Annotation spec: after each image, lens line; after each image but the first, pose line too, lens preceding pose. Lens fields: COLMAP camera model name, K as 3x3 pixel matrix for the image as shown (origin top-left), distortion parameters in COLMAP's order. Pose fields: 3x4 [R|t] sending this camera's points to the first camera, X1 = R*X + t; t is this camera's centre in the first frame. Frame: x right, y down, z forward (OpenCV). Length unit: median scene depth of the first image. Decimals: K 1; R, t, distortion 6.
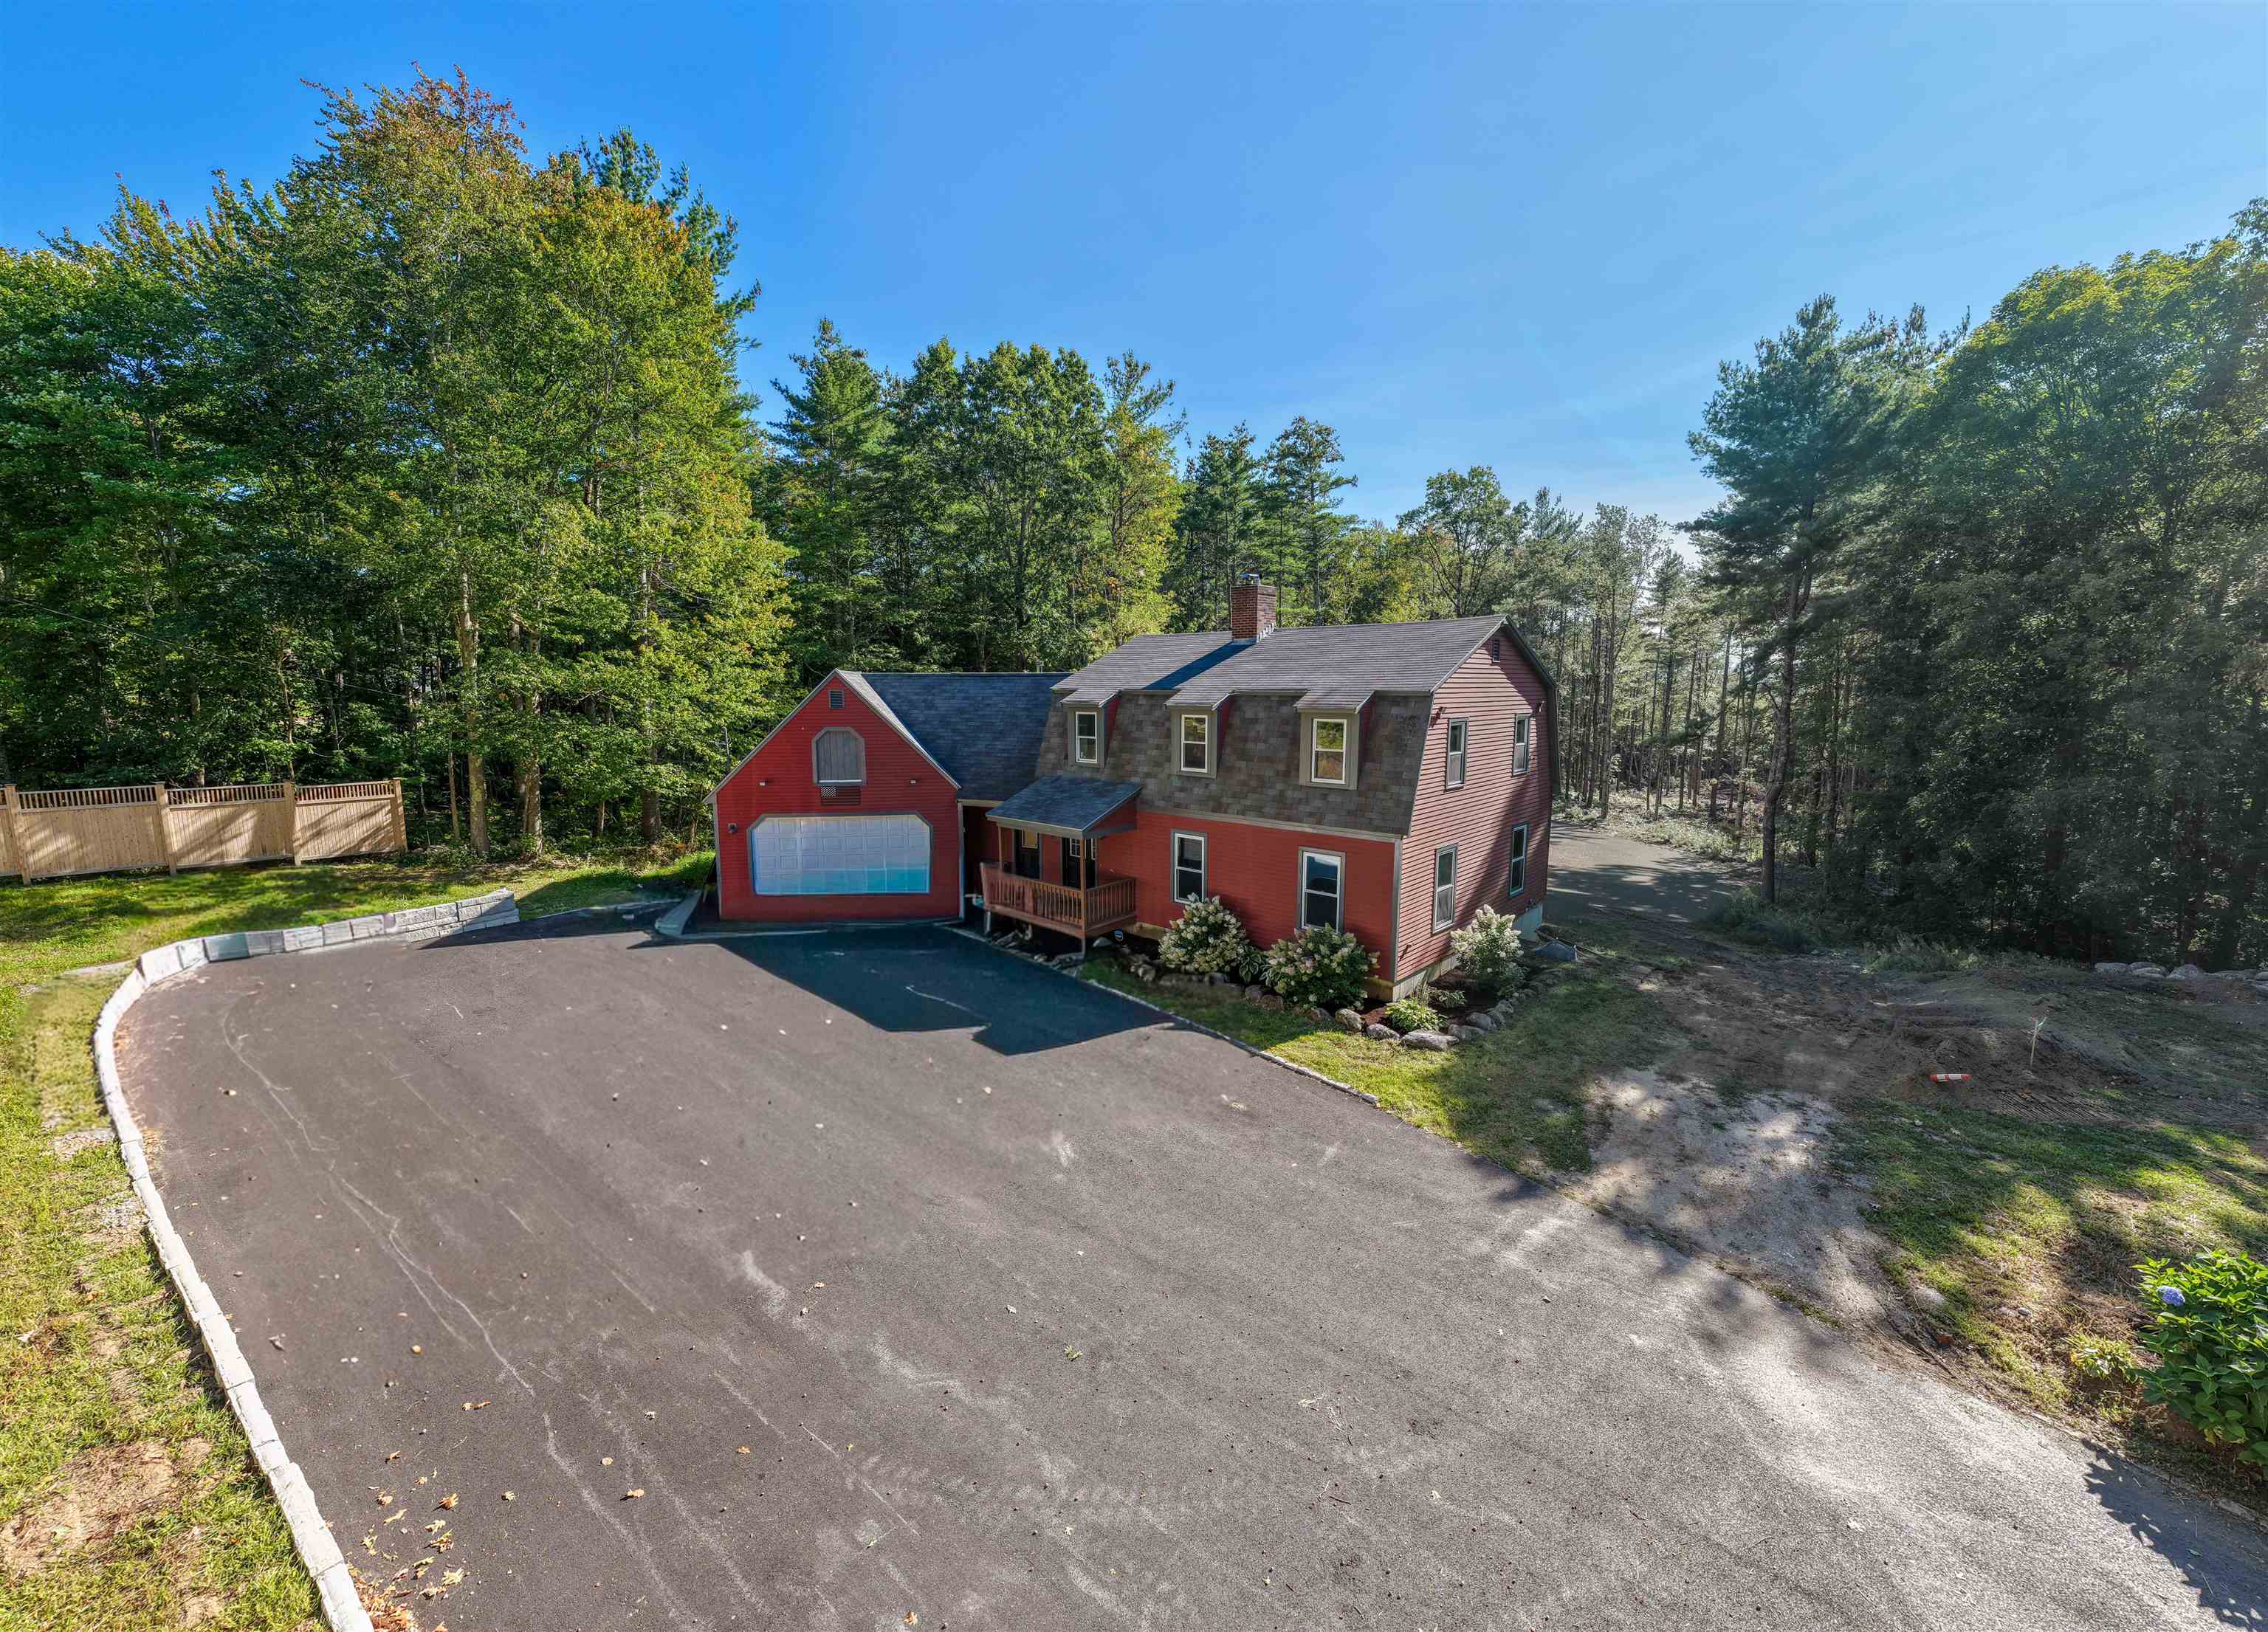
lens RADIAL K [[904.2, 0, 1120.9], [0, 904.2, 806.3], [0, 0, 1]] dist [-0.001021, -0.000977]
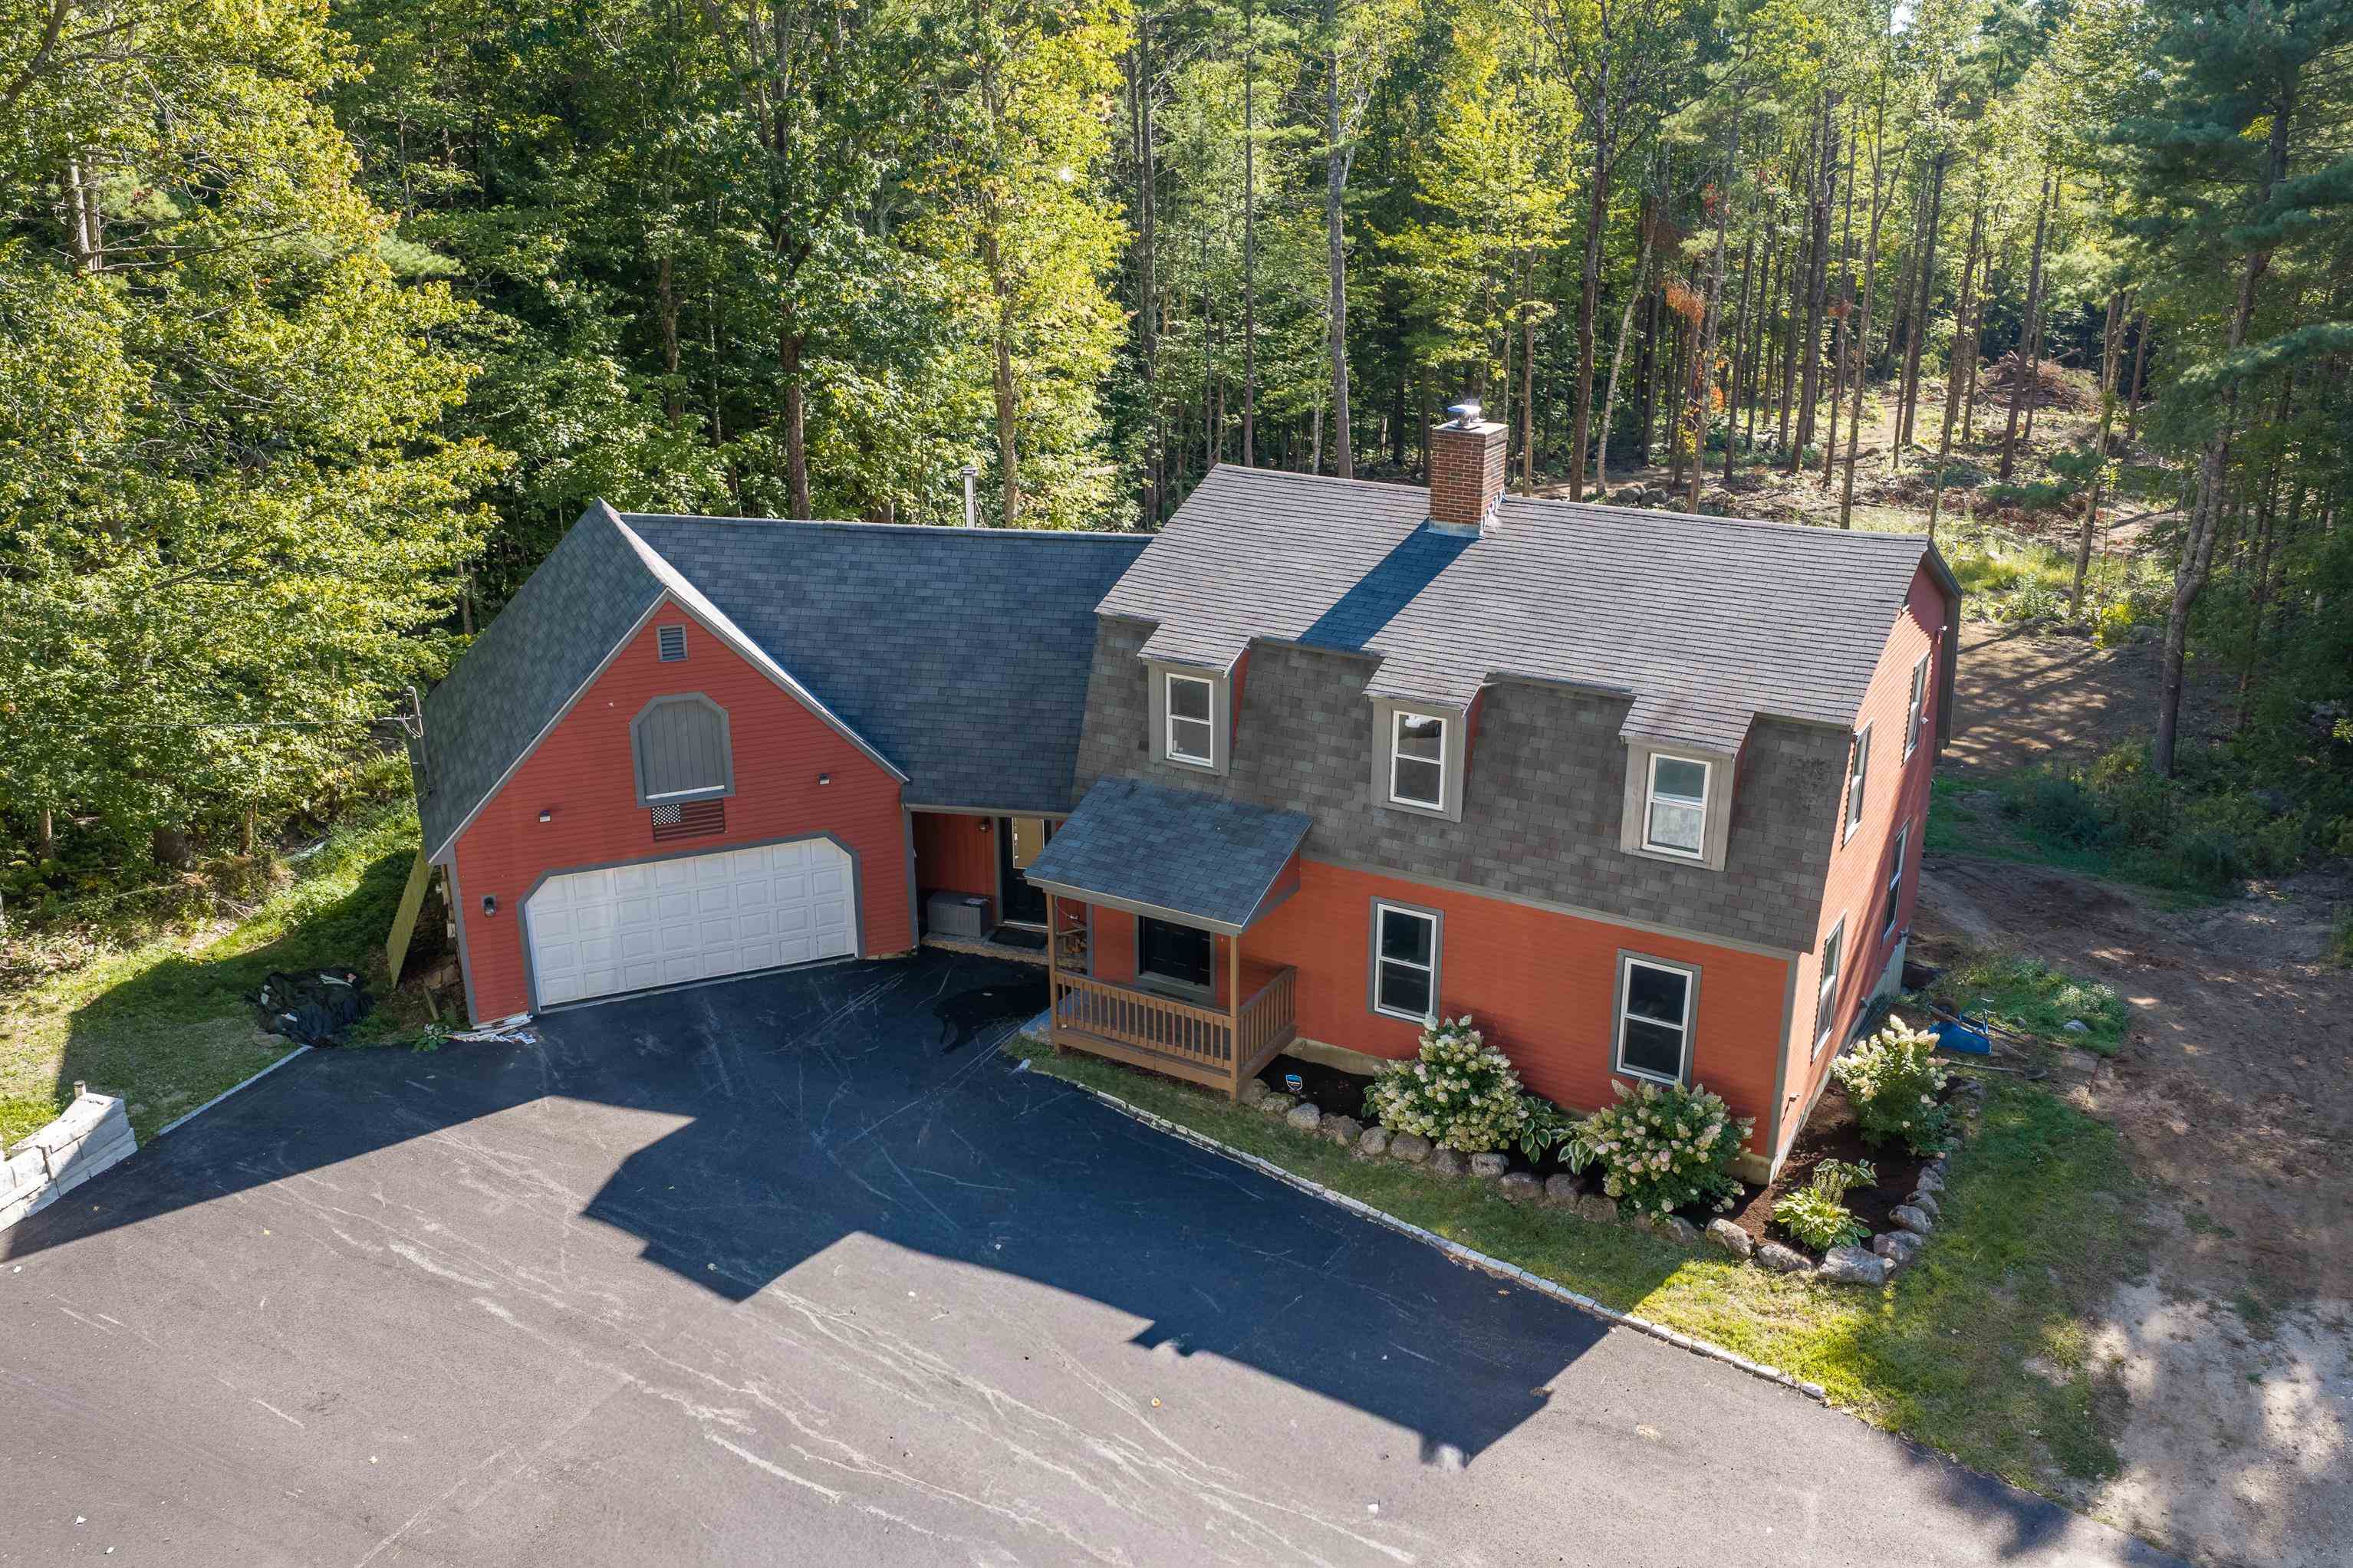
lens RADIAL K [[1984.8, 0, 1174.8], [0, 1984.8, 793.9], [0, 0, 1]] dist [0.010550, -0.023771]
pose [[0.976576, -0.074431, 0.201889, -0.368895], [0.032171, 0.978227, 0.205030, -0.351054], [-0.212754, -0.193733, 0.957707, -0.215479]]
